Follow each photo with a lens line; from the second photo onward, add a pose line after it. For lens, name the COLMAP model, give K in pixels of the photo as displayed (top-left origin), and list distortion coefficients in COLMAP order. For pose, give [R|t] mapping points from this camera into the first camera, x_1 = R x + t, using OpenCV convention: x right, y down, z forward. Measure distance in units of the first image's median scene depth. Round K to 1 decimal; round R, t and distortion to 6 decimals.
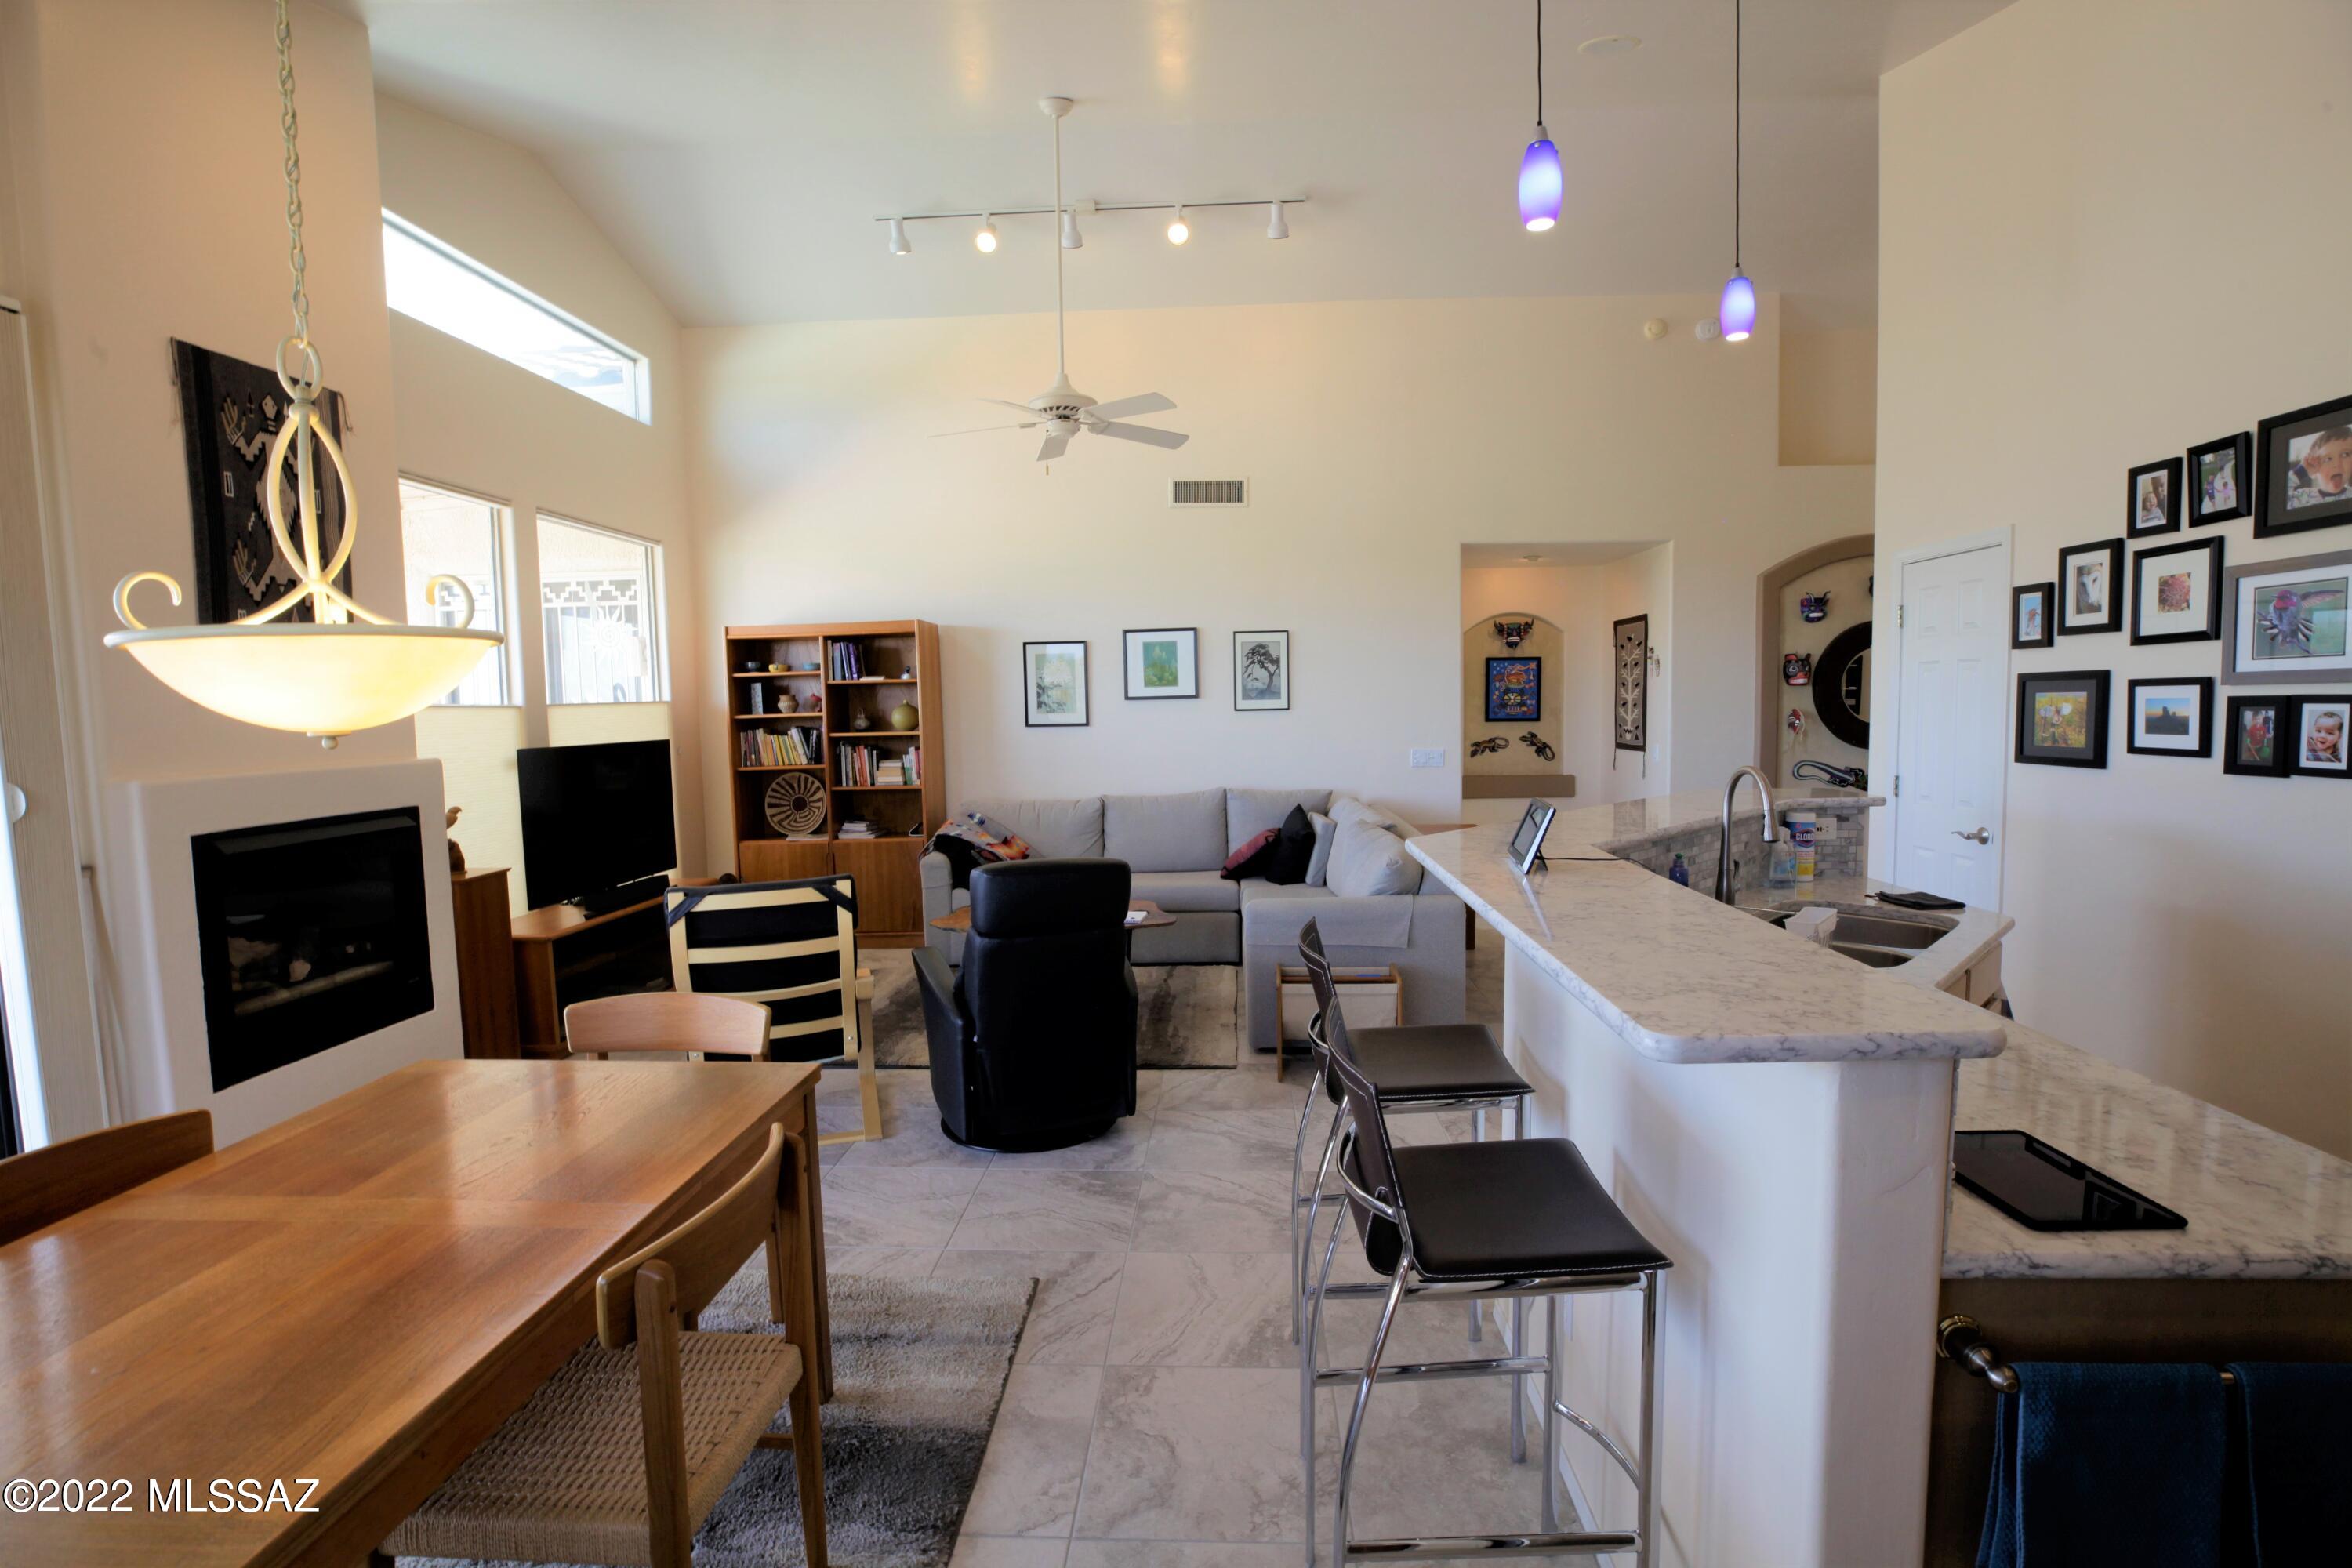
lens RADIAL K [[1076.1, 0, 1184.2], [0, 1076.1, 782.4], [0, 0, 1]] dist [-0.039108, 0.011643]
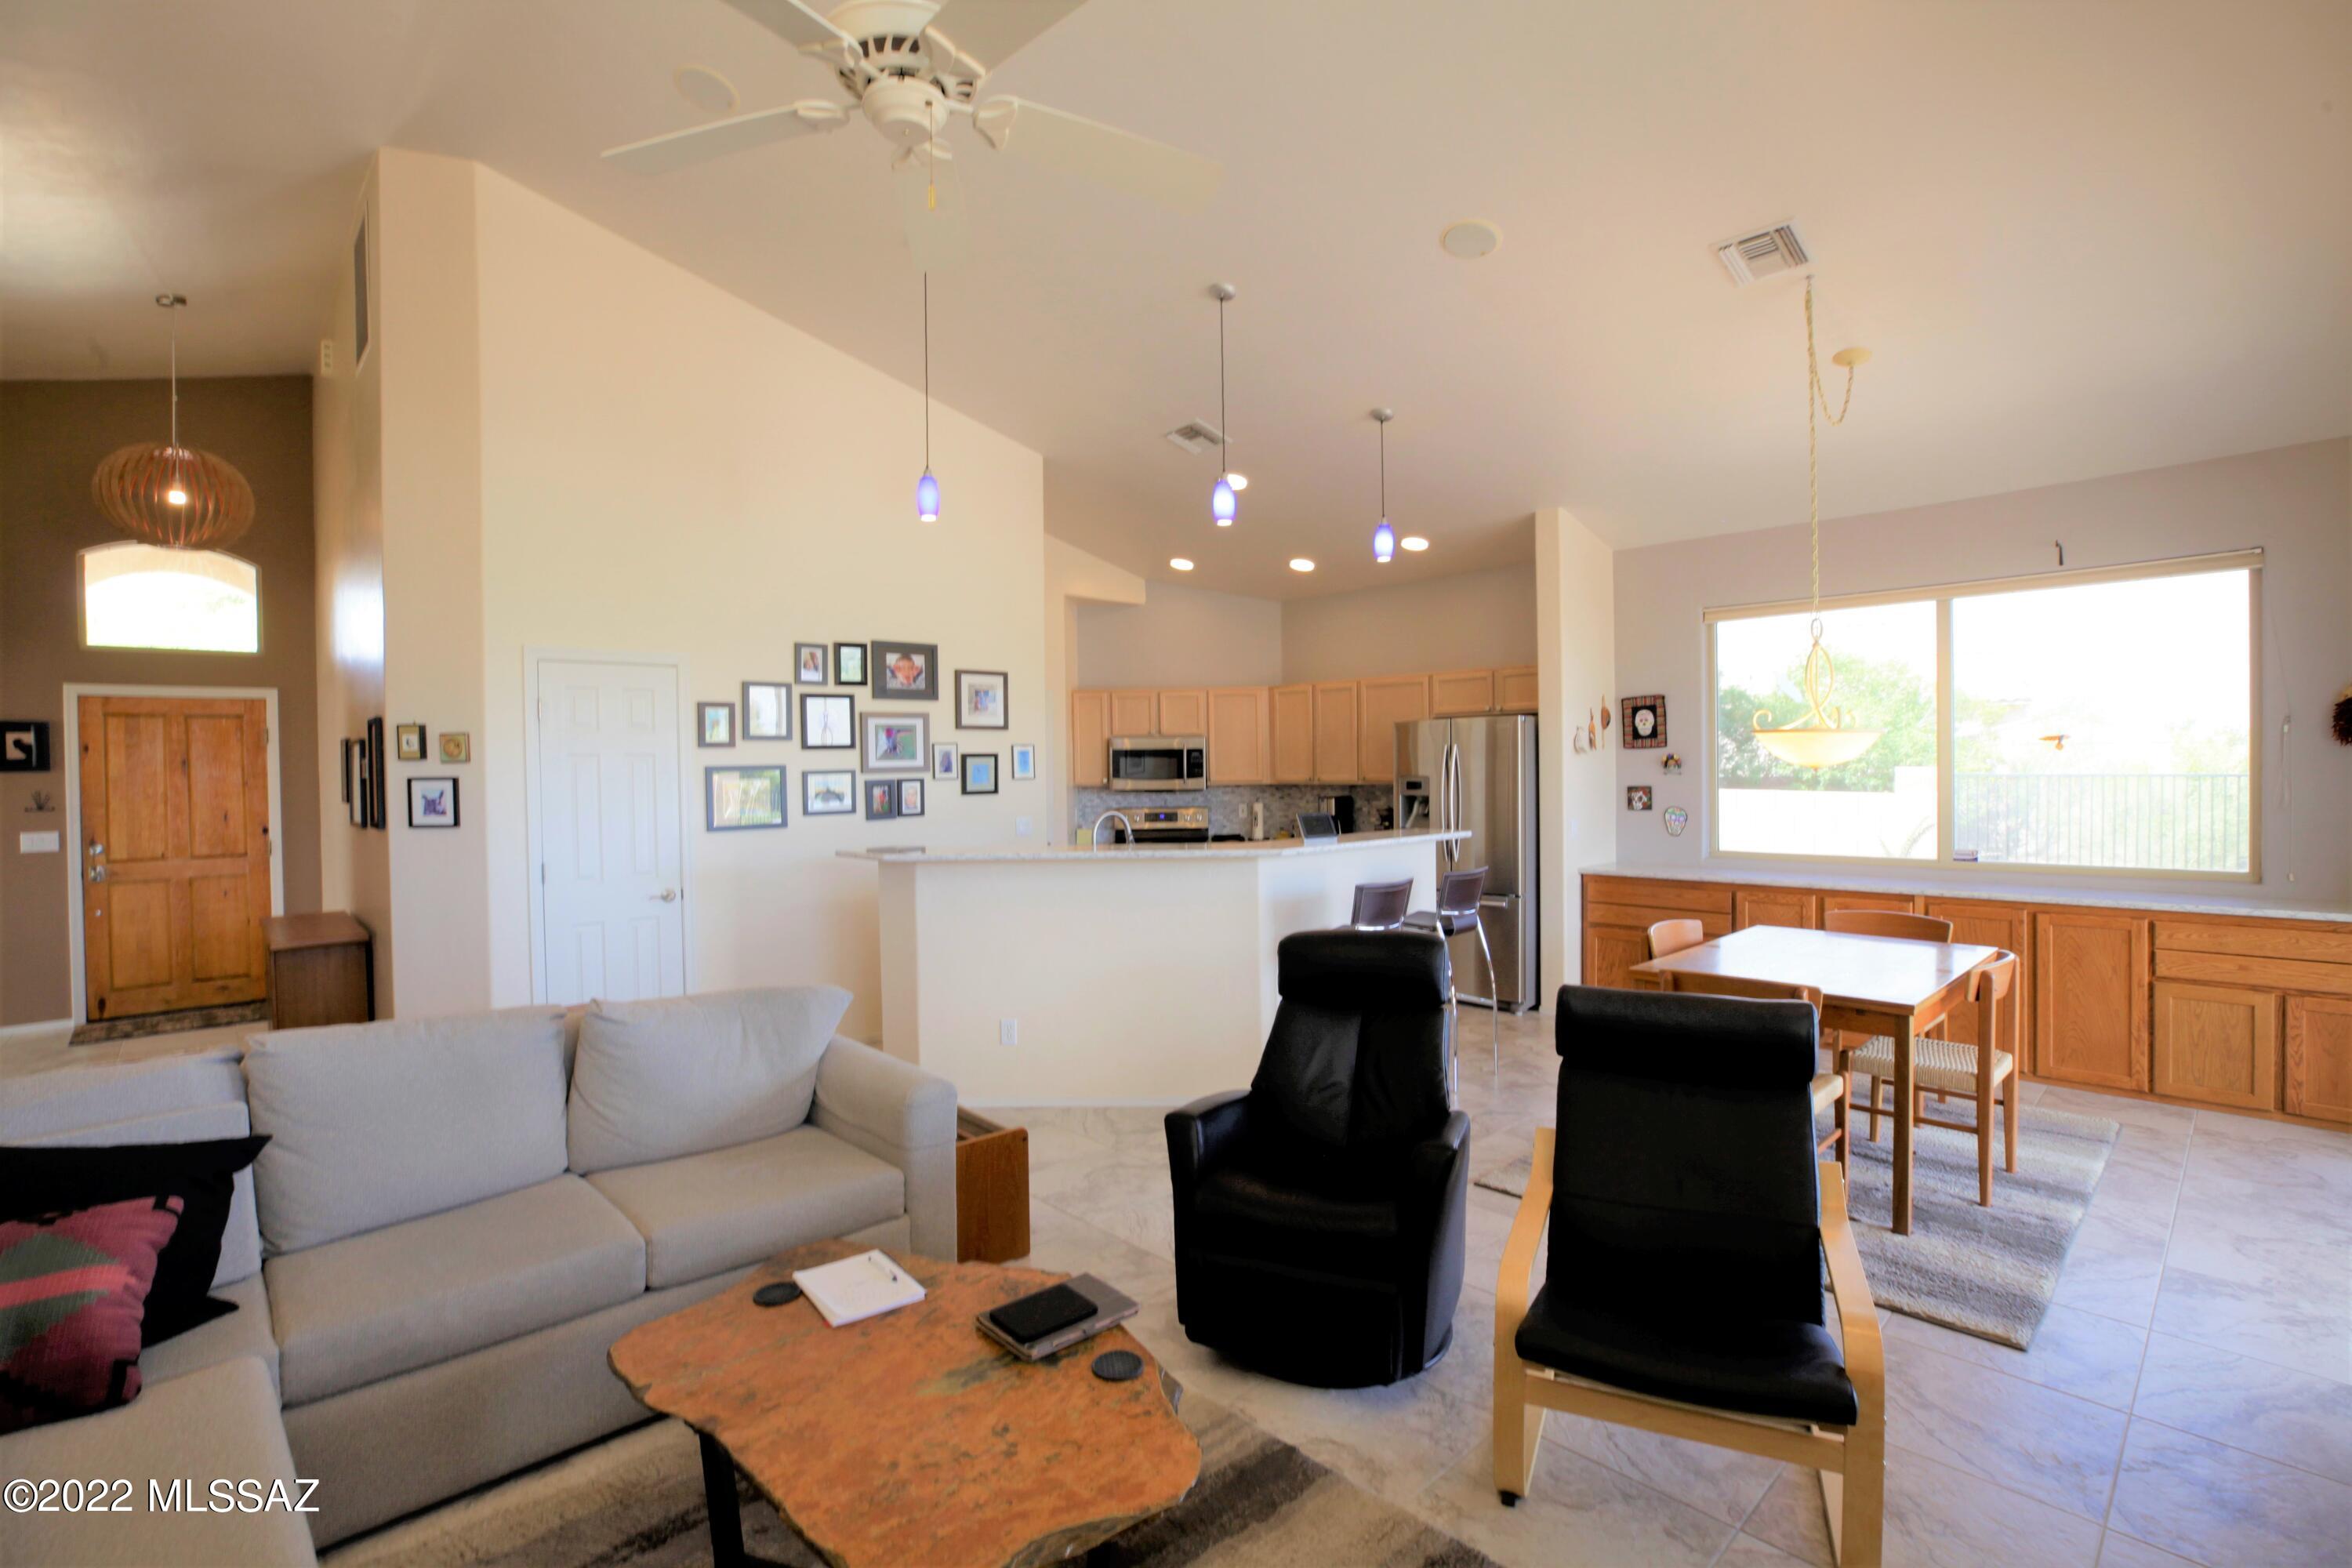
lens RADIAL K [[1076.1, 0, 1184.2], [0, 1076.1, 782.4], [0, 0, 1]] dist [-0.039108, 0.011643]
pose [[-0.722212, 0.016645, 0.691471, -0.352705], [0.081237, 0.994832, 0.060902, -0.069193], [-0.686885, 0.100157, -0.719832, 0.931924]]
